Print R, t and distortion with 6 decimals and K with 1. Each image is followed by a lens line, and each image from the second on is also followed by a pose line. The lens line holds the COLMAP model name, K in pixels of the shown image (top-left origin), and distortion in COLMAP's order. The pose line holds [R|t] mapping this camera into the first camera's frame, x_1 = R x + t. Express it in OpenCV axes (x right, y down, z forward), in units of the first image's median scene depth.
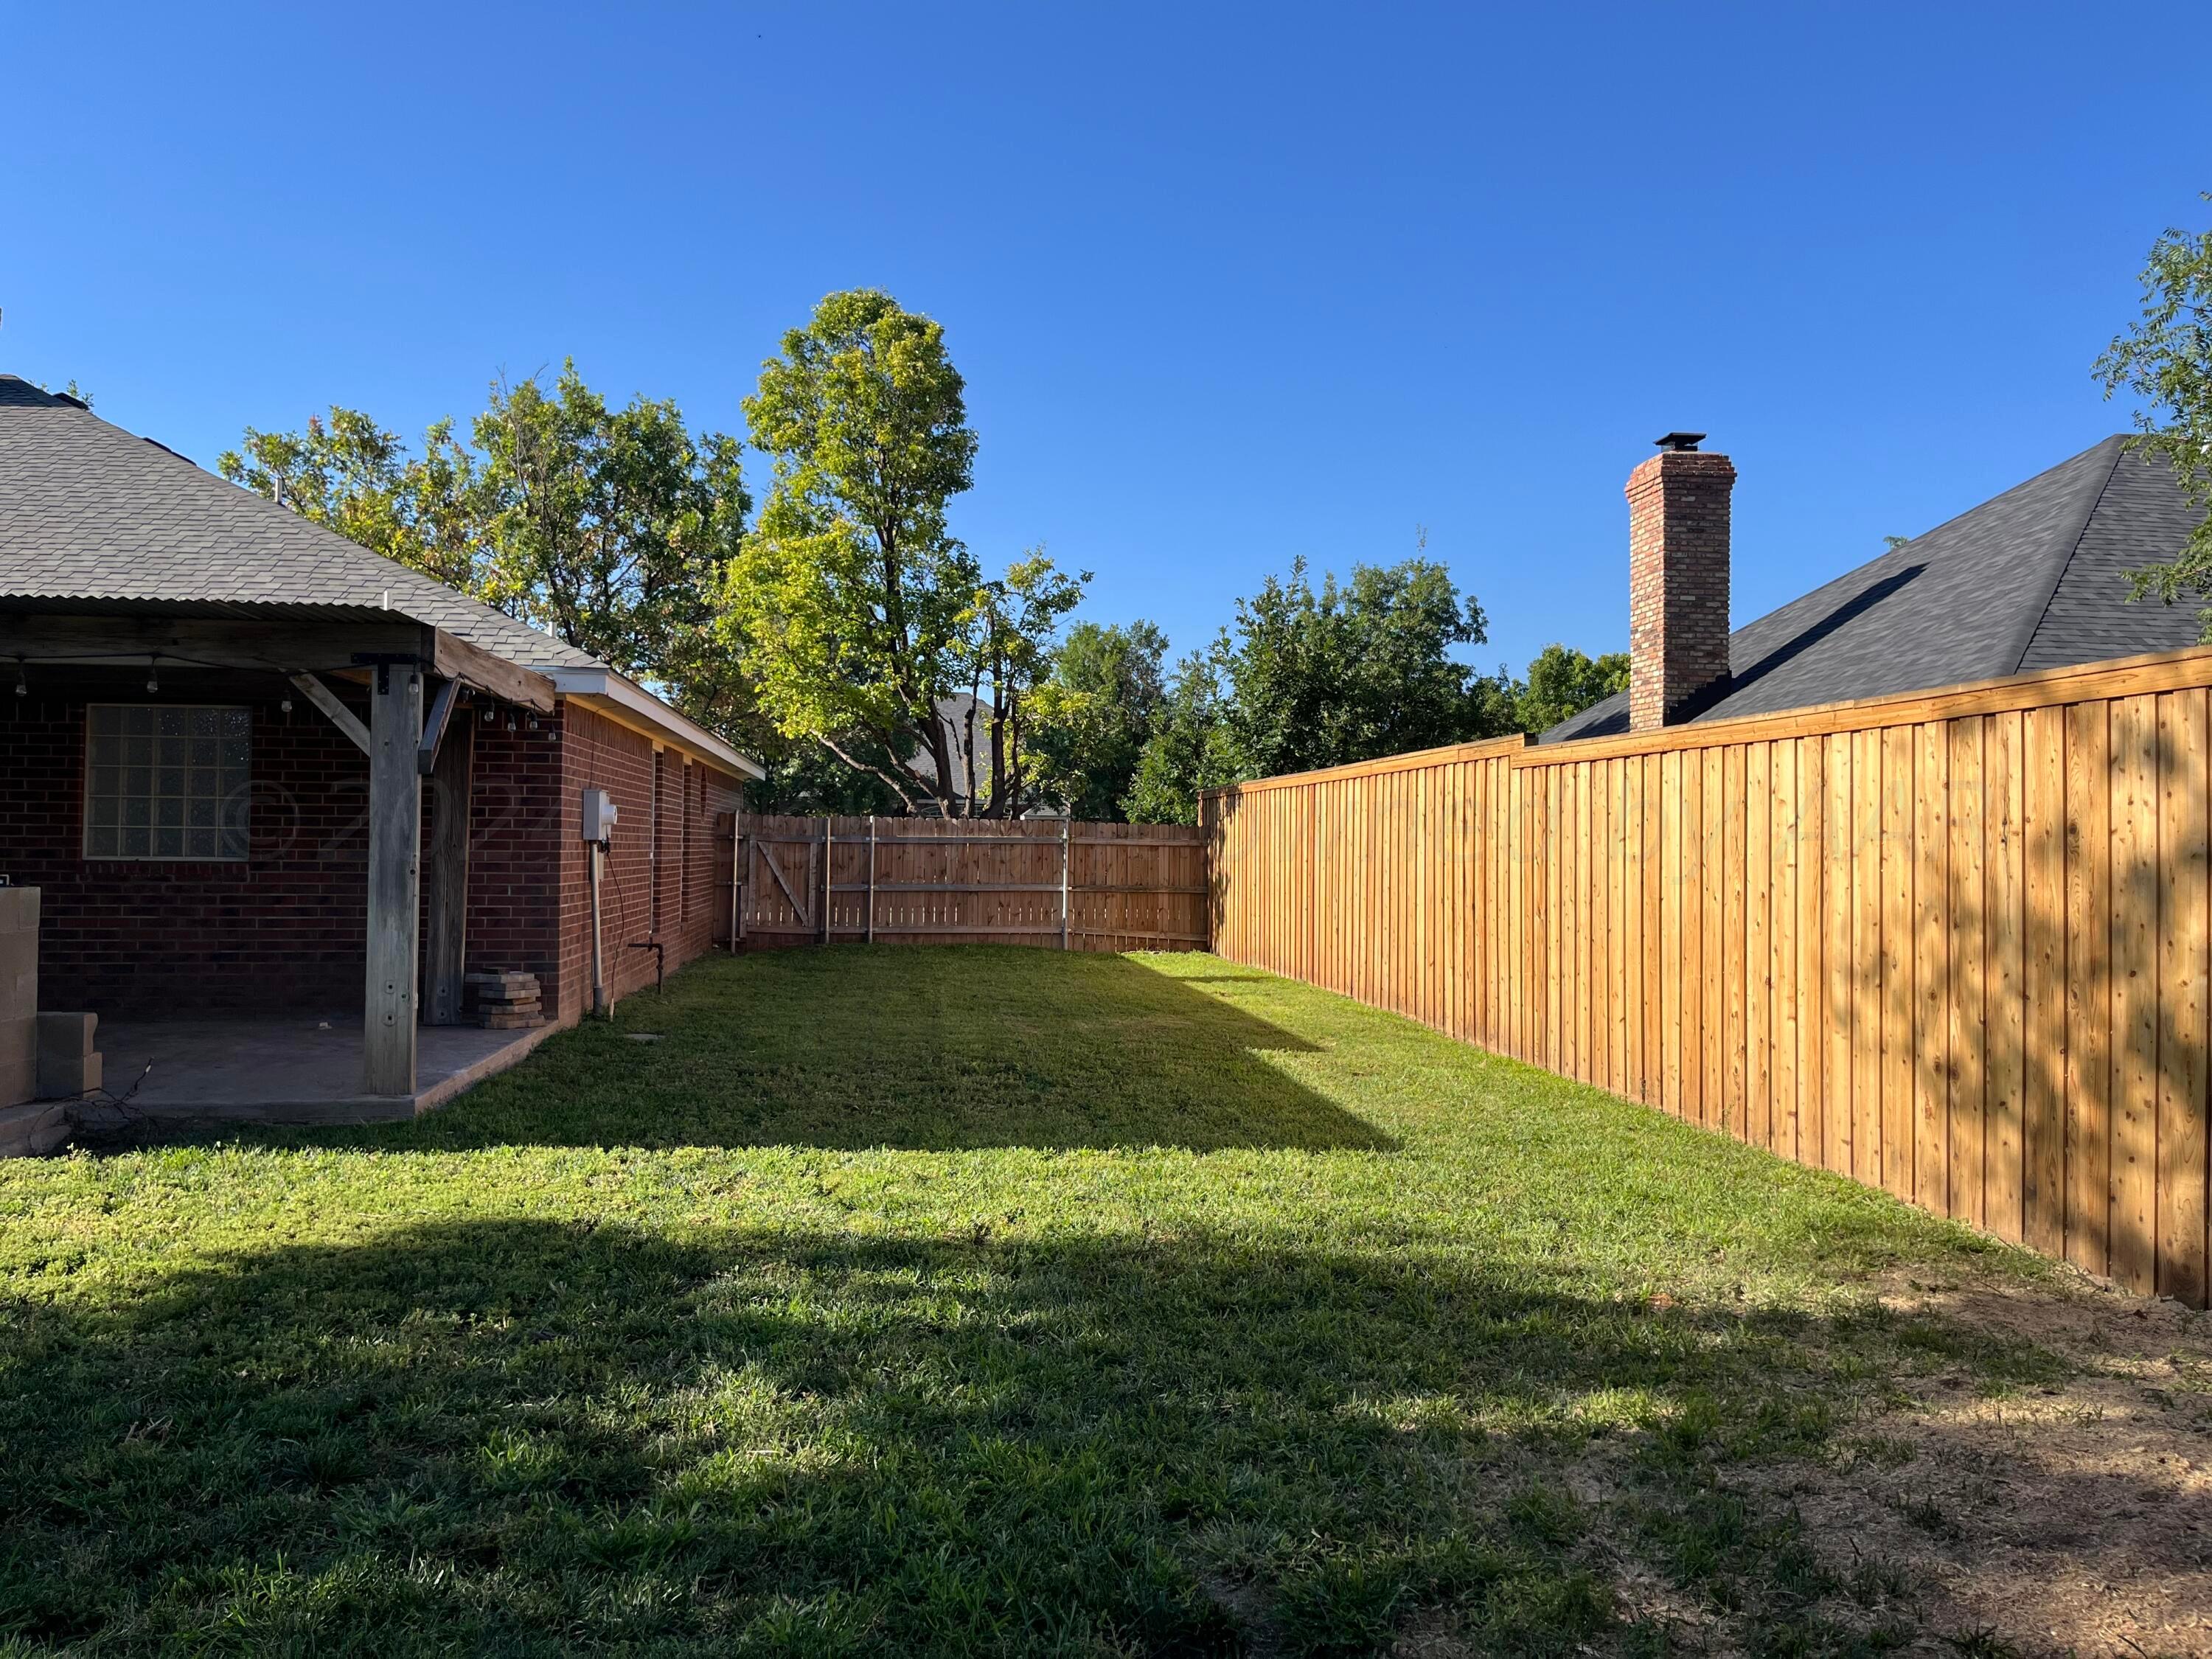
lens RADIAL K [[1666.0, 0, 1093.3], [0, 1666.0, 820.1], [0, 0, 1]] dist [0.067600, -0.094870]
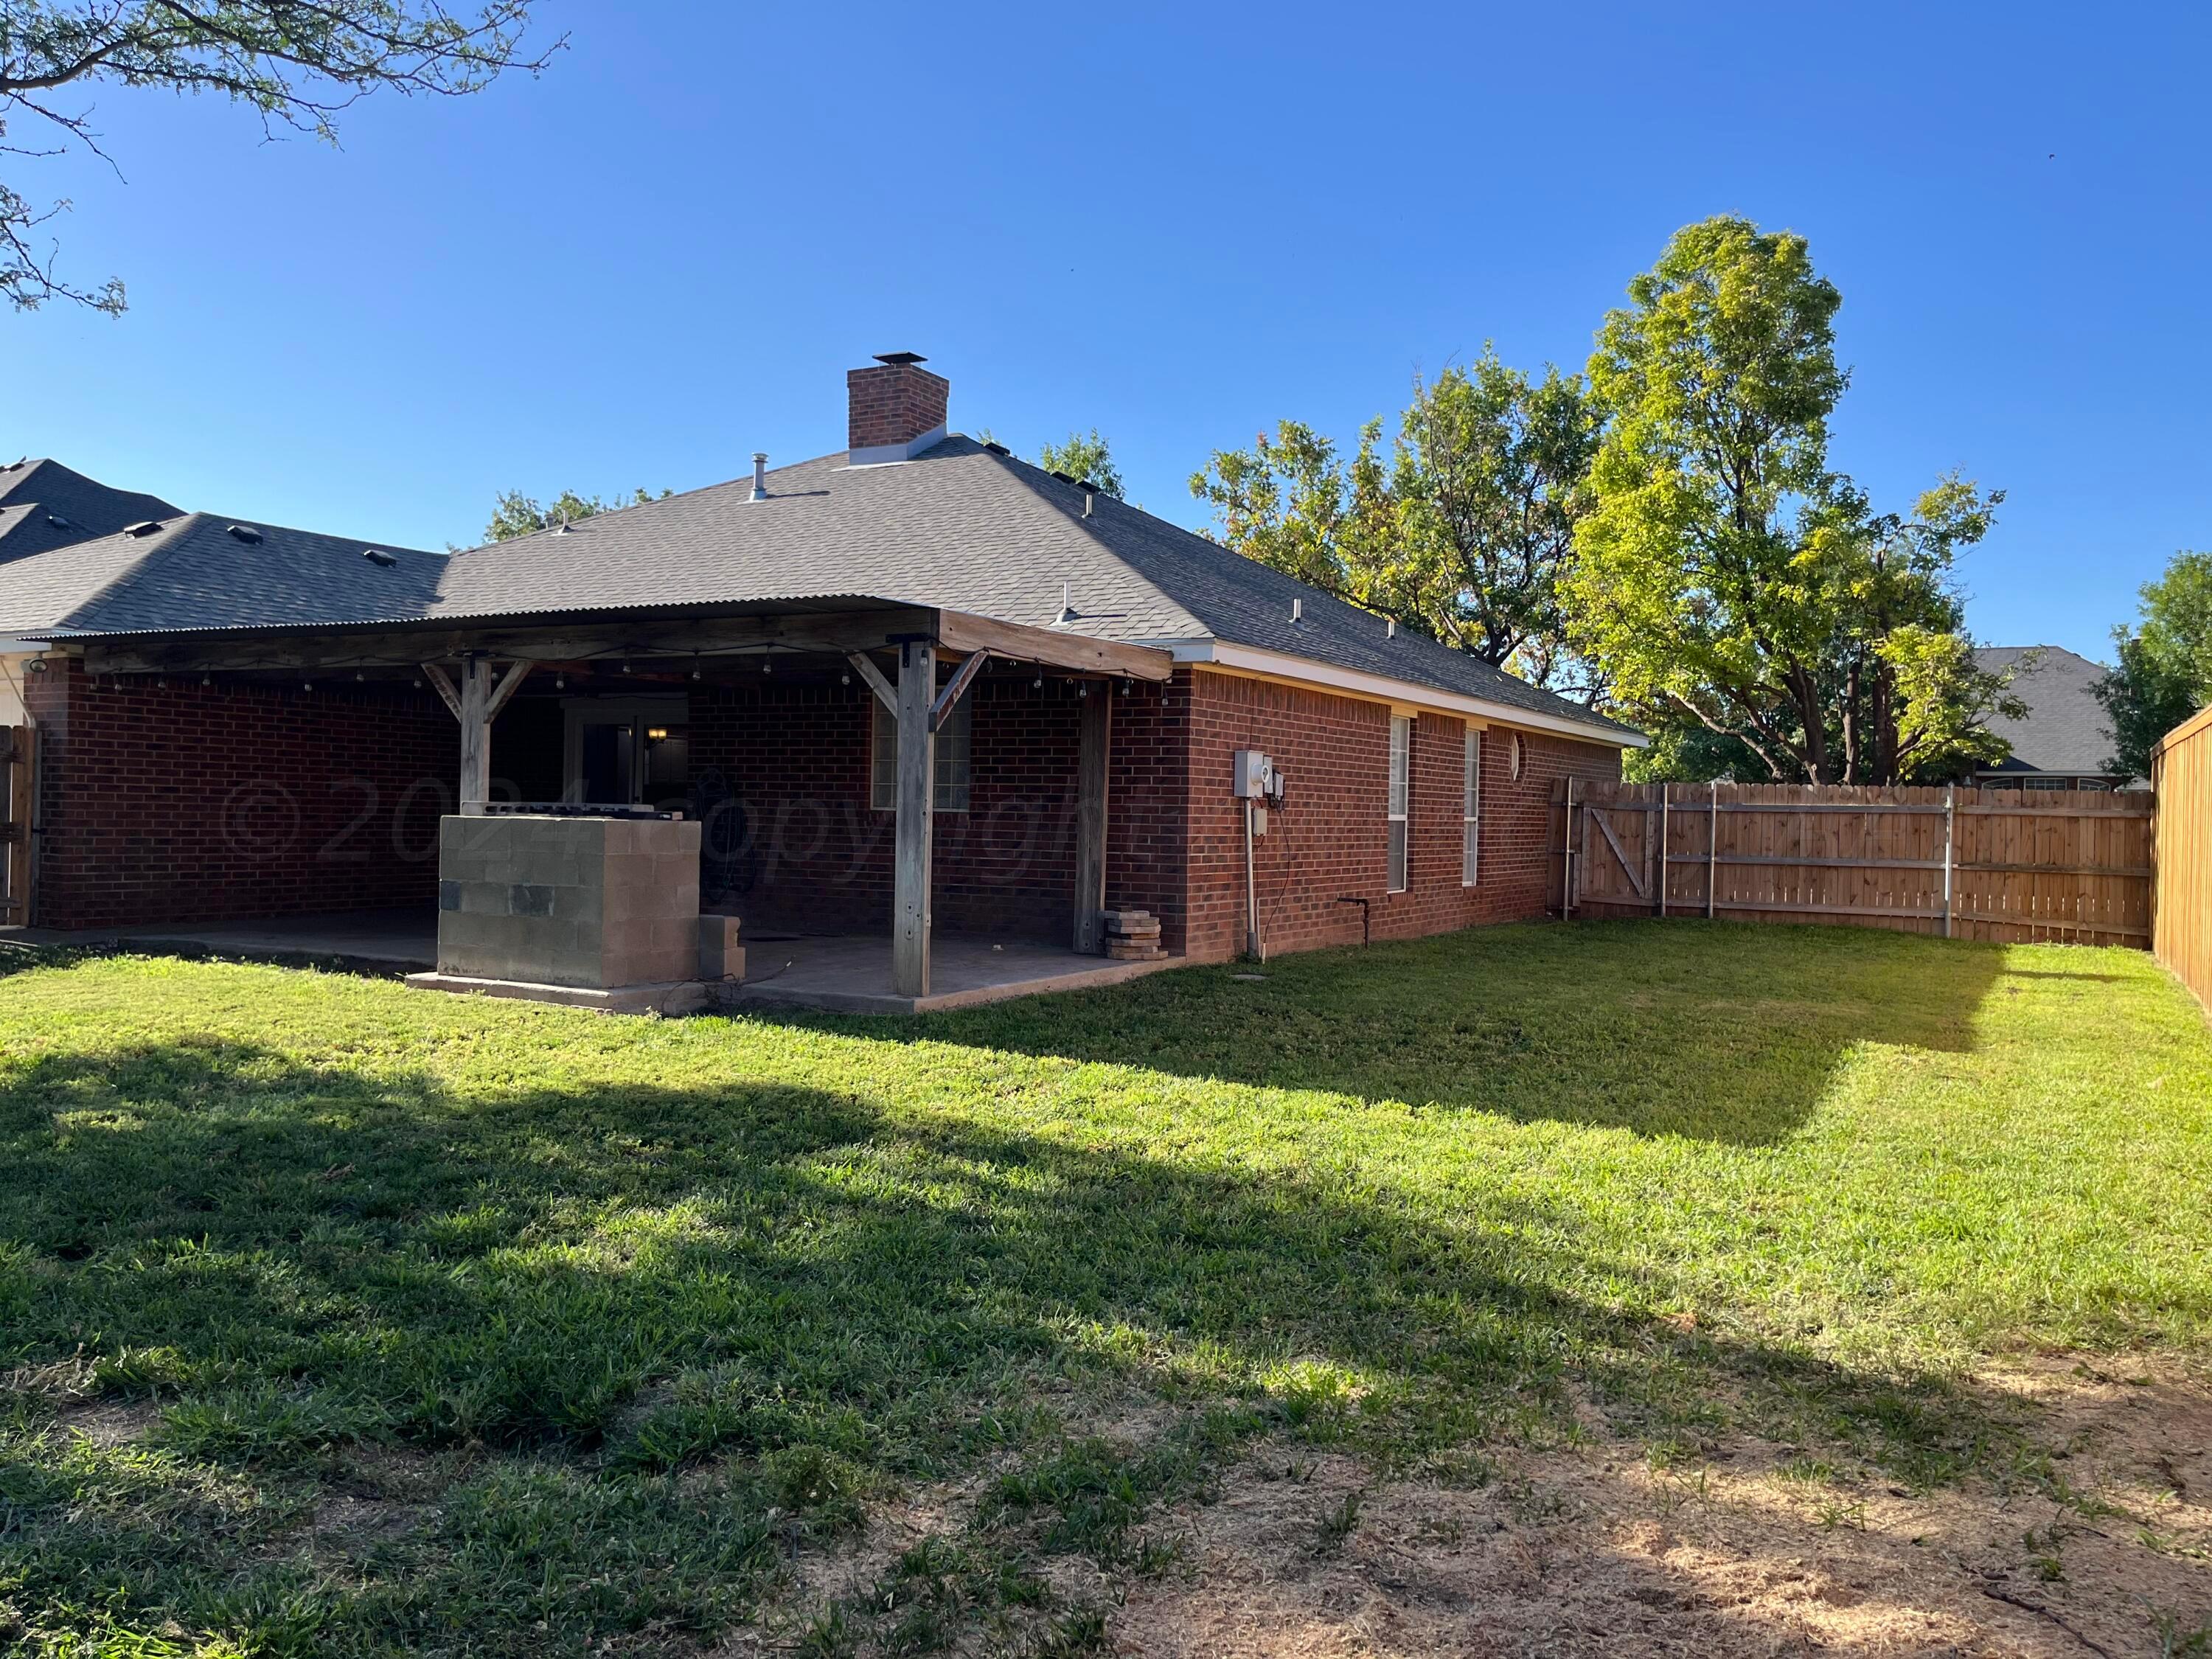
lens RADIAL K [[1666.0, 0, 1088.3], [0, 1666.0, 810.6], [0, 0, 1]] dist [0.067600, -0.094870]
pose [[0.801346, 0.006379, -0.598167, 0.149634], [-0.002320, 0.999969, 0.007556, 0.007277], [0.598196, -0.004667, 0.801336, 0.040488]]
